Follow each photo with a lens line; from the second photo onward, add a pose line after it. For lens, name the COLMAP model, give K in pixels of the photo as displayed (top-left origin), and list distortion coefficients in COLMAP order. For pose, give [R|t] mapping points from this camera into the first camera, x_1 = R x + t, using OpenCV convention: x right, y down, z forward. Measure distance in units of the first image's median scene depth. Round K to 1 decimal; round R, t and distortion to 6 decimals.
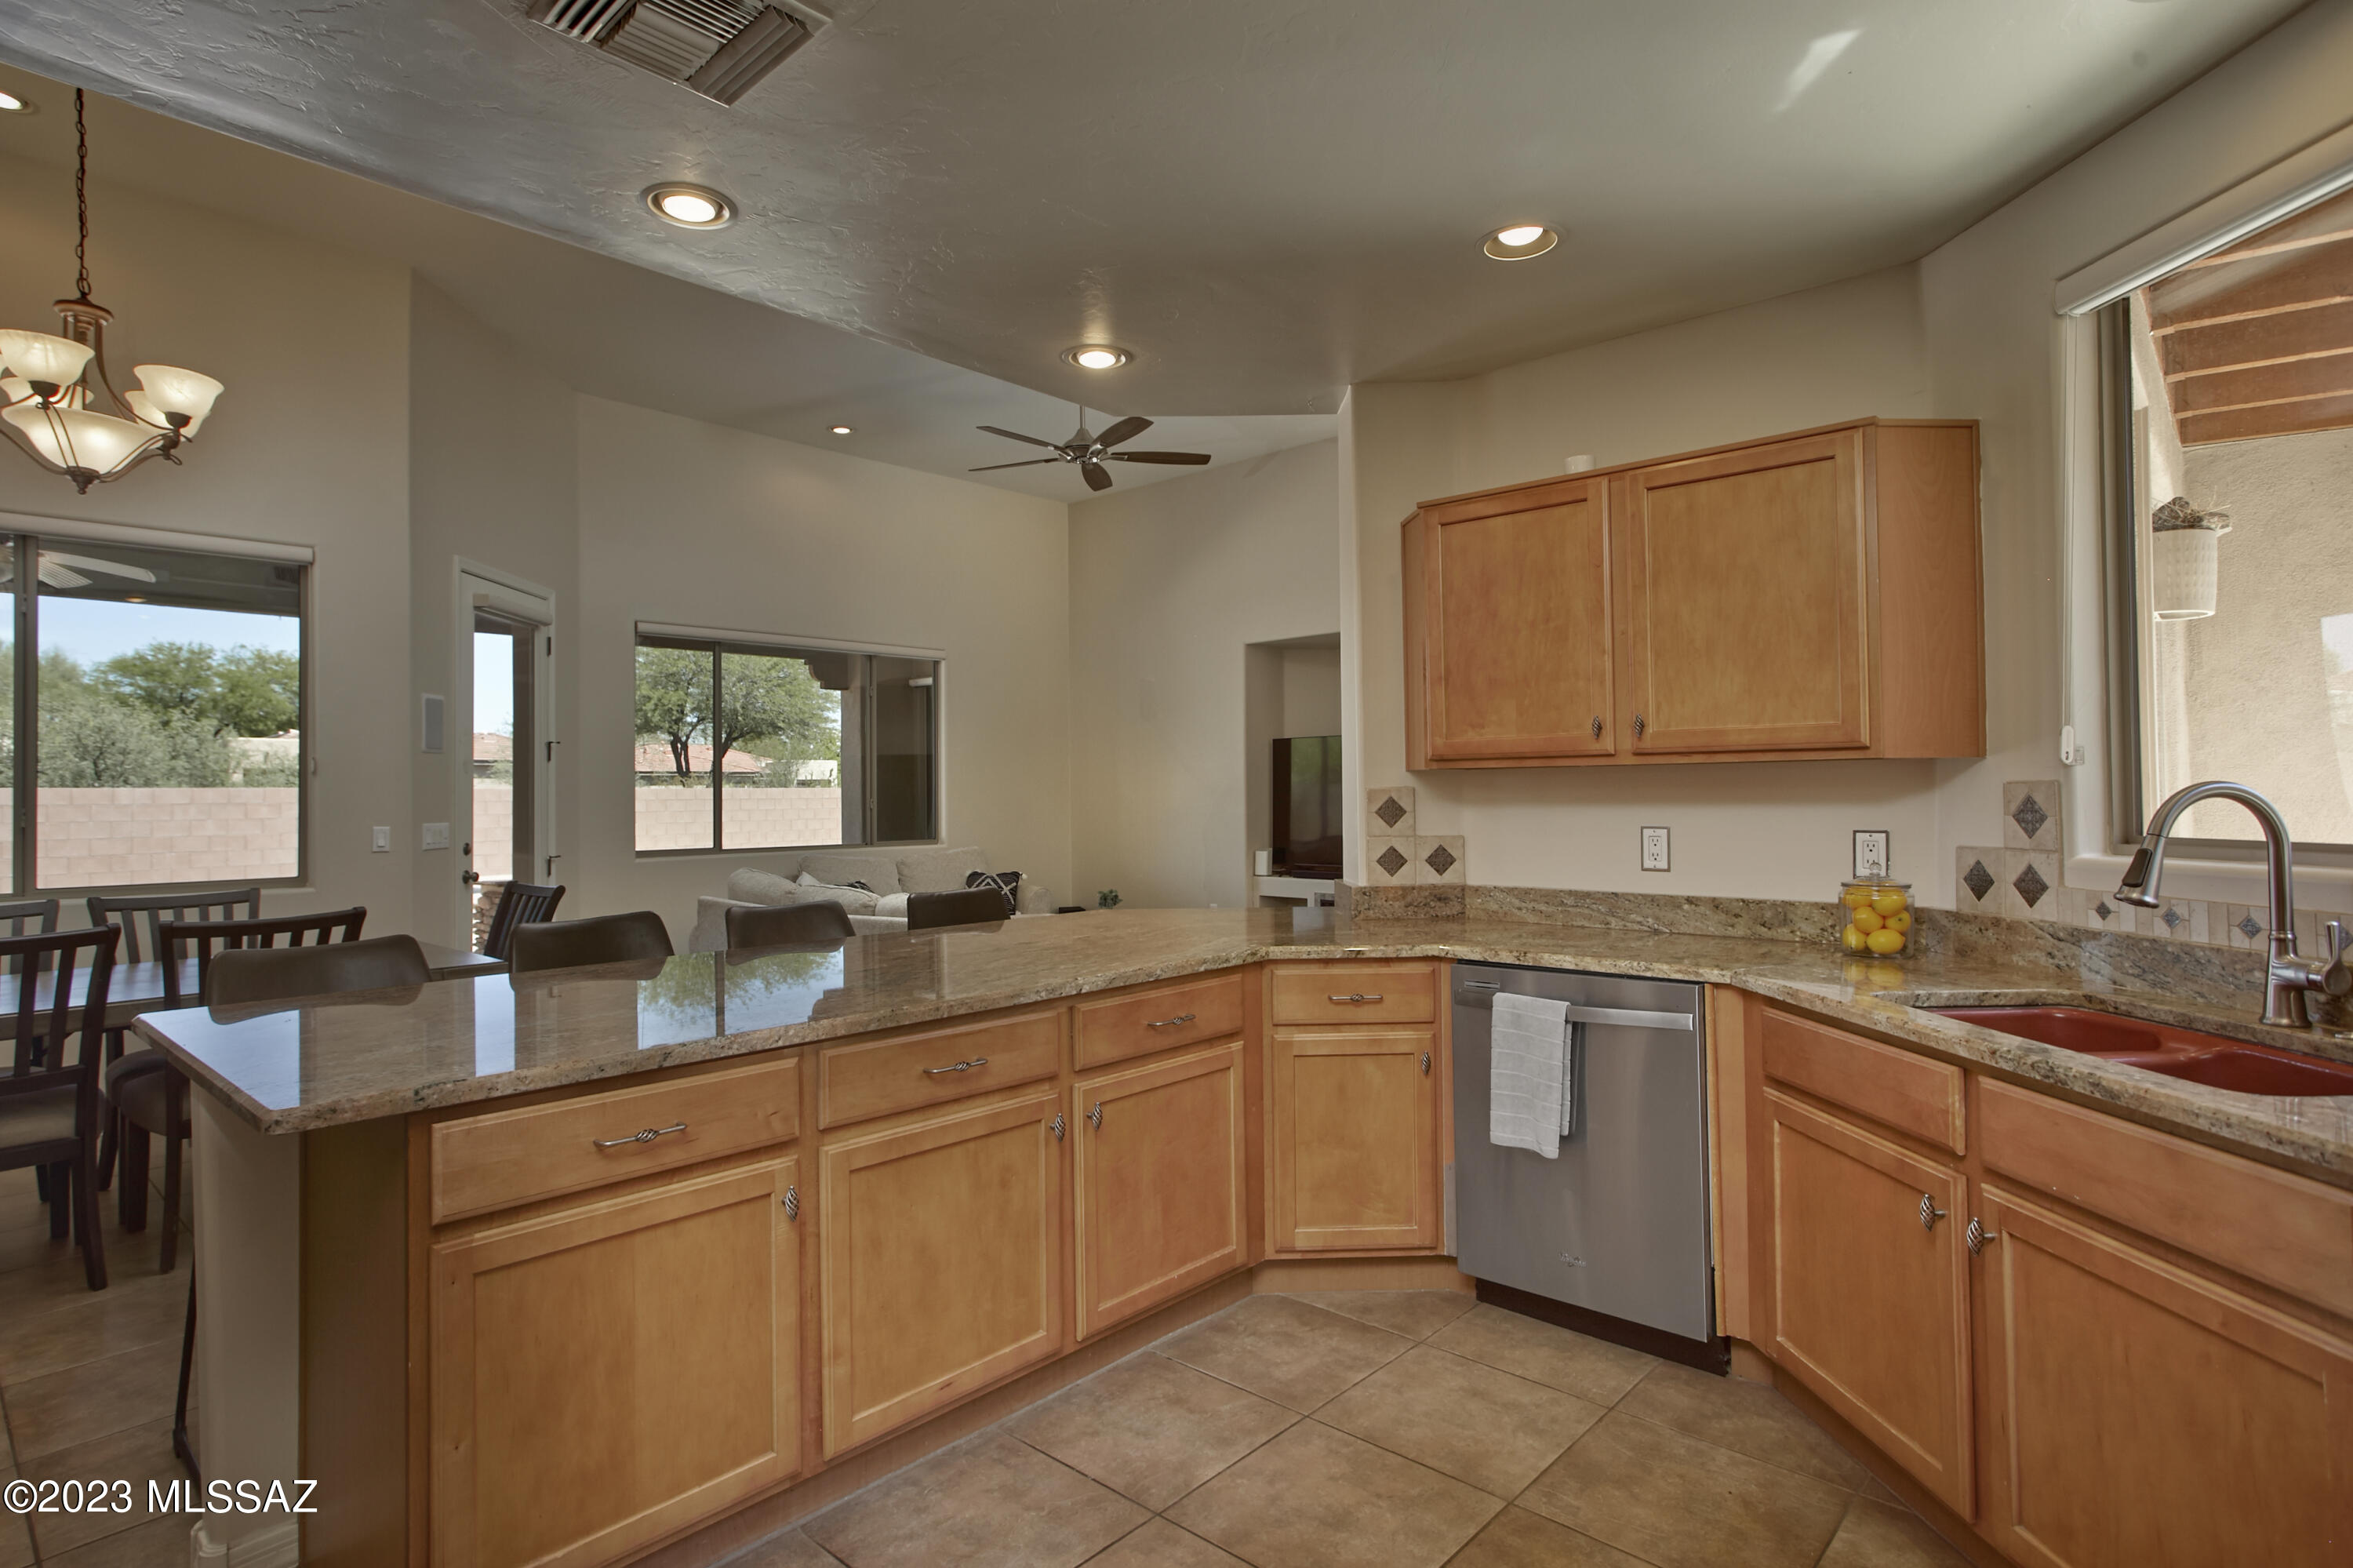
lens RADIAL K [[1201.2, 0, 1183.5], [0, 1201.2, 773.0], [0, 0, 1]] dist [-0.029422, 0.008469]
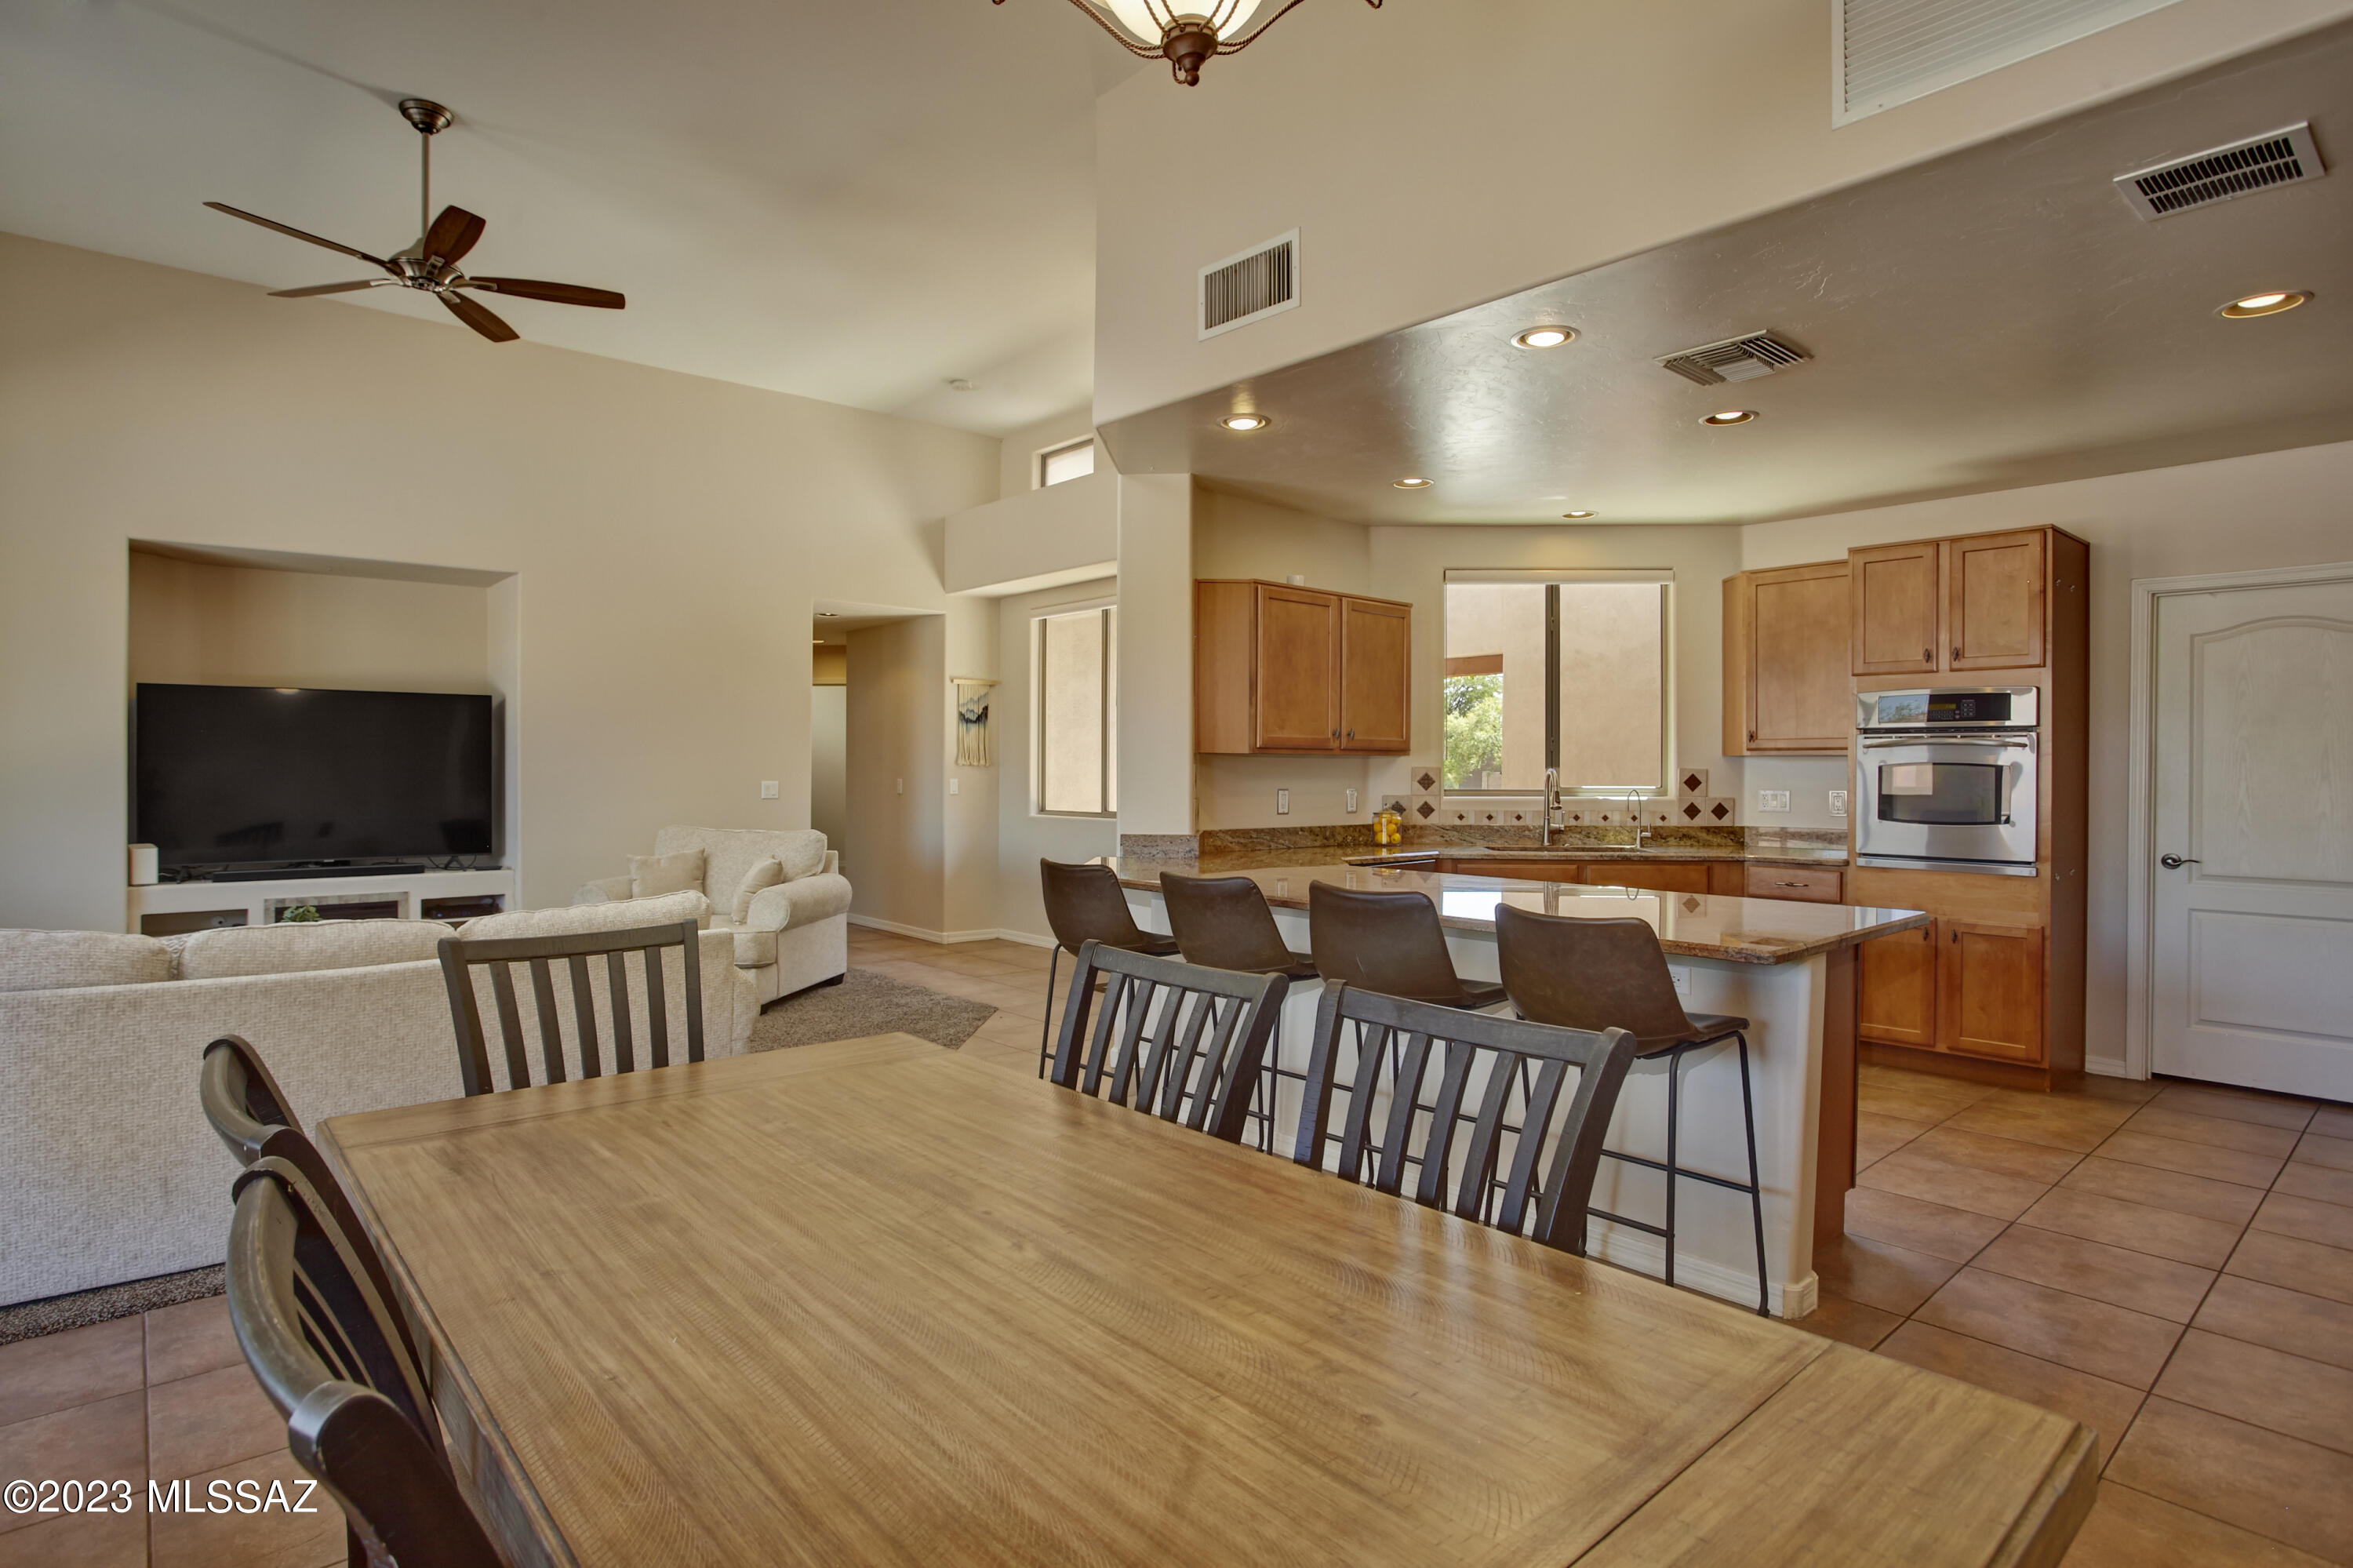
lens RADIAL K [[1201.2, 0, 1171.0], [0, 1201.2, 774.3], [0, 0, 1]] dist [-0.029422, 0.008469]
pose [[0.131623, 0.003518, 0.991294, -1.834848], [-0.022675, 0.999743, -0.000537, 0.035160], [-0.991041, -0.022406, 0.131669, 1.216246]]
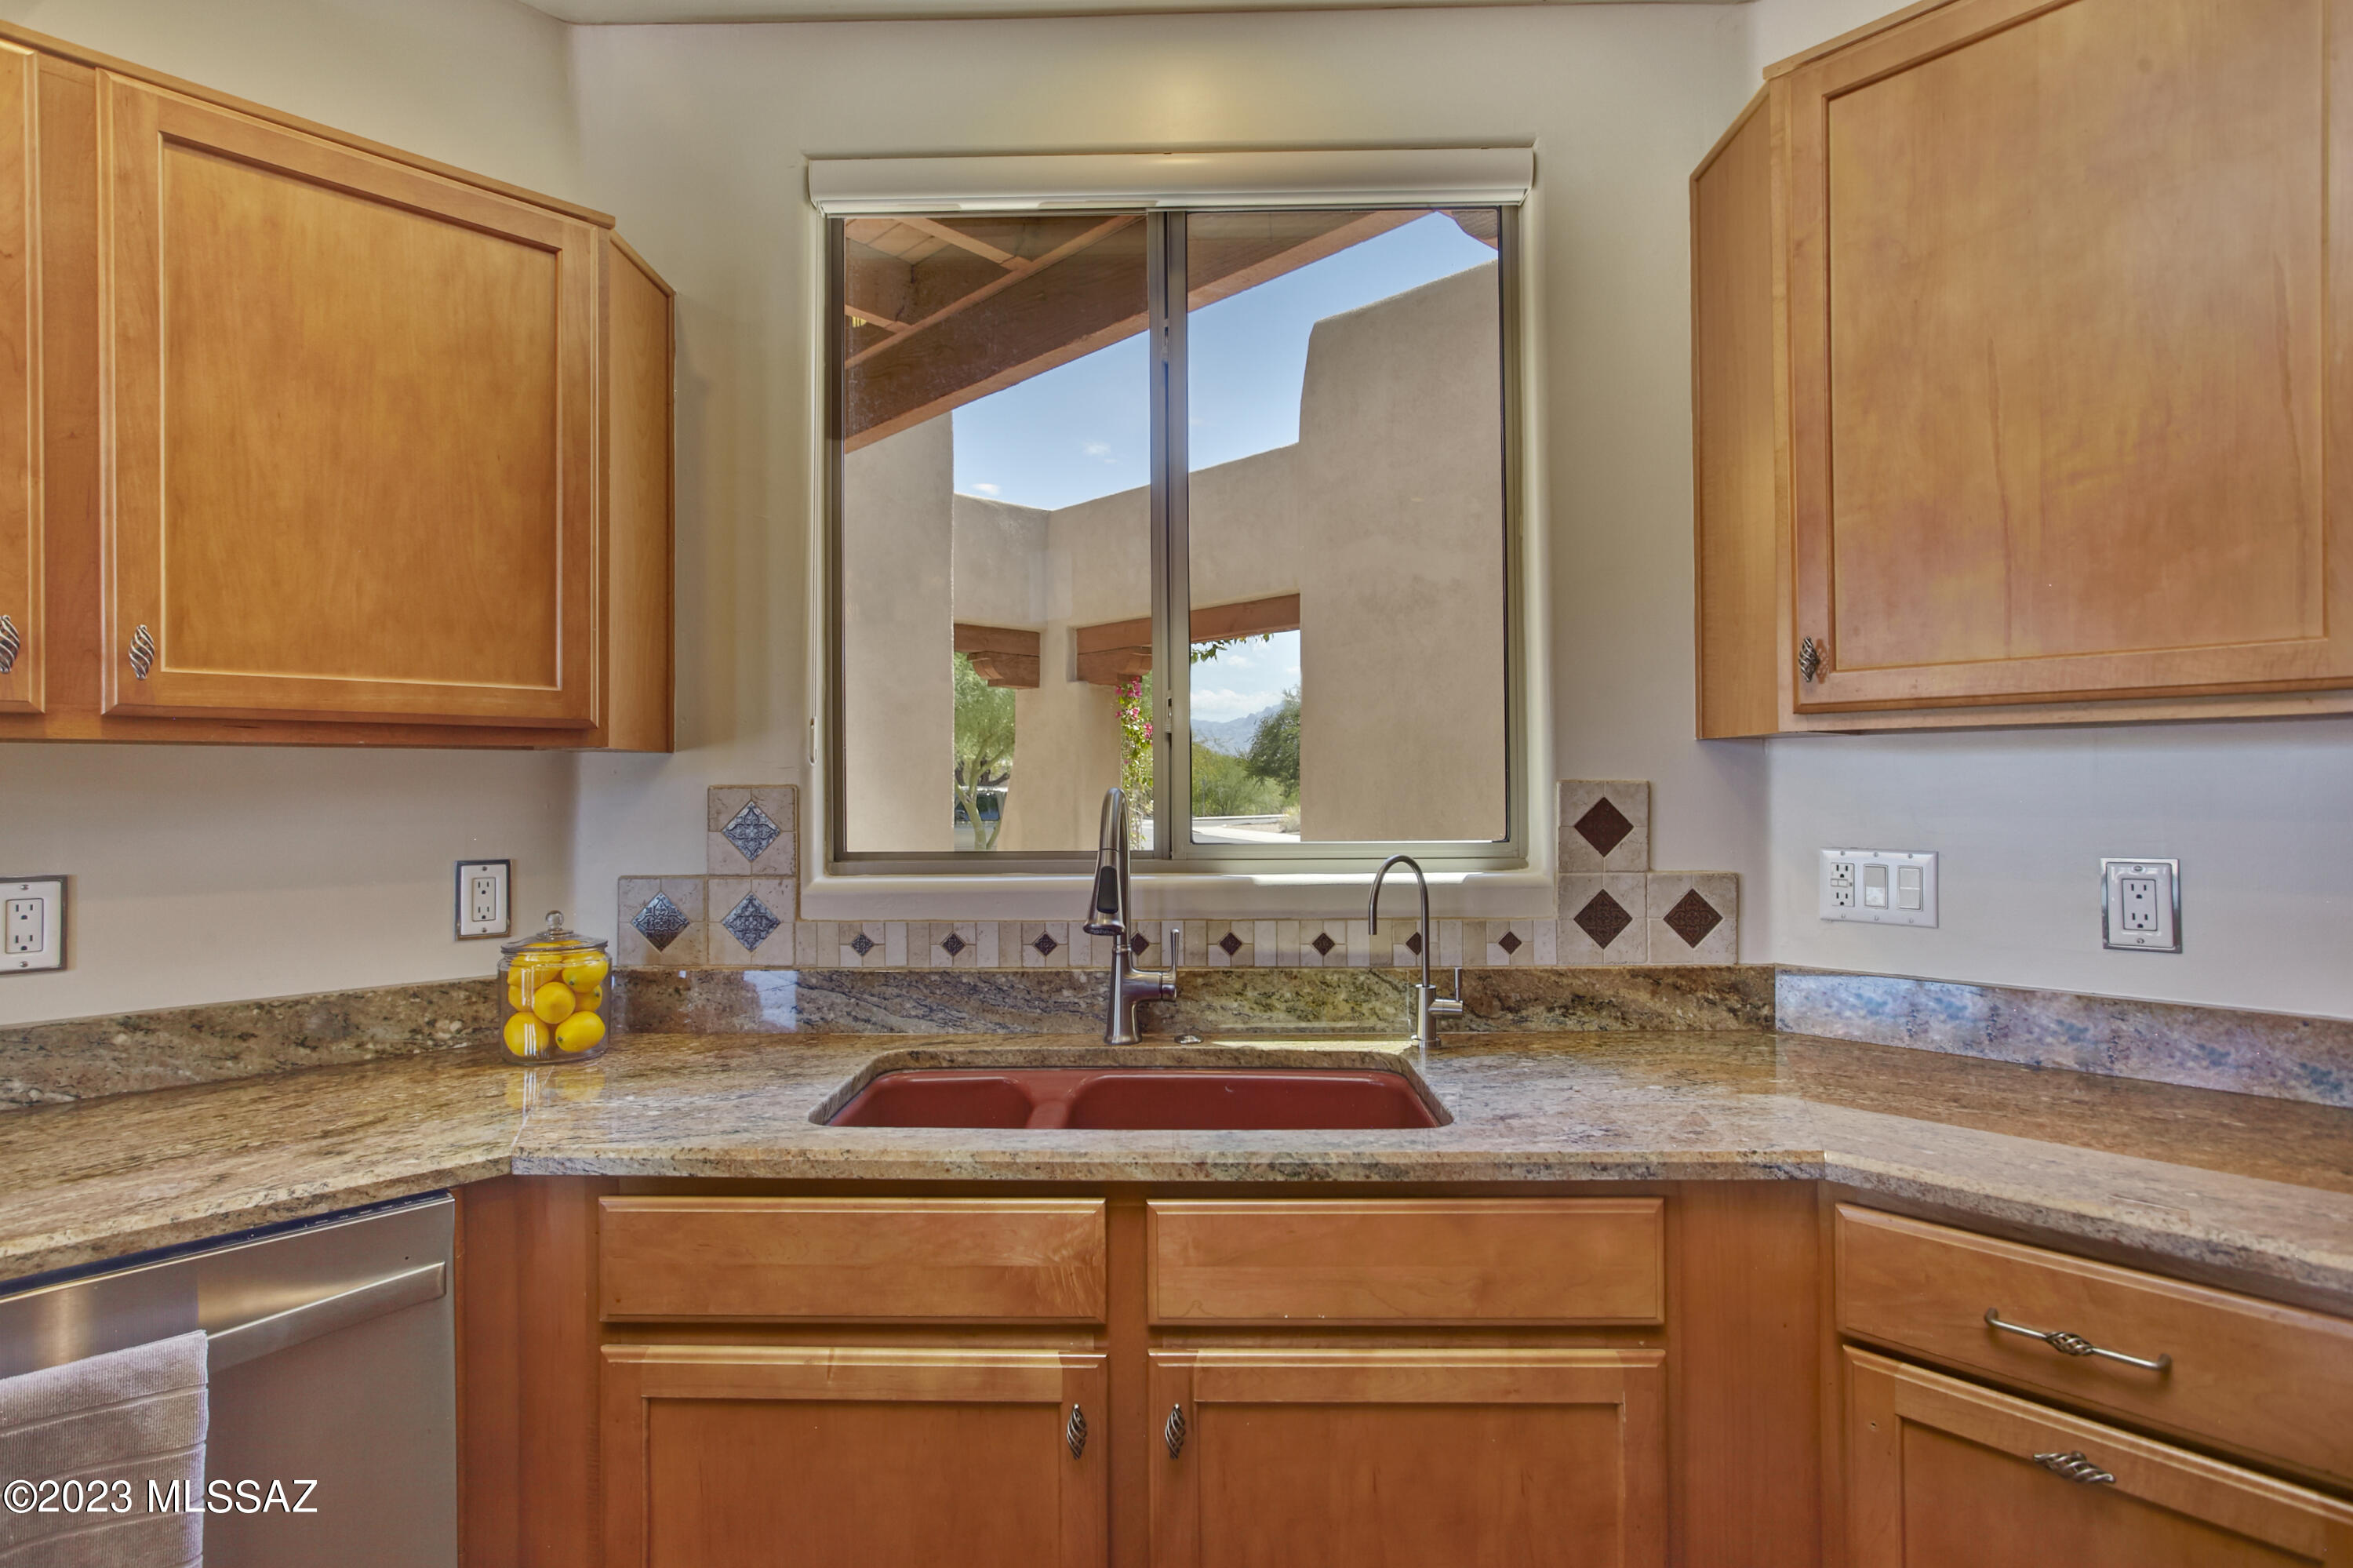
lens RADIAL K [[1201.2, 0, 1177.1], [0, 1201.2, 792.6], [0, 0, 1]] dist [-0.029422, 0.008469]
pose [[0.097531, 0.006123, 0.995214, -0.022896], [-0.009738, 0.999939, -0.005198, 0.013020], [-0.995185, -0.009185, 0.097585, 0.666803]]
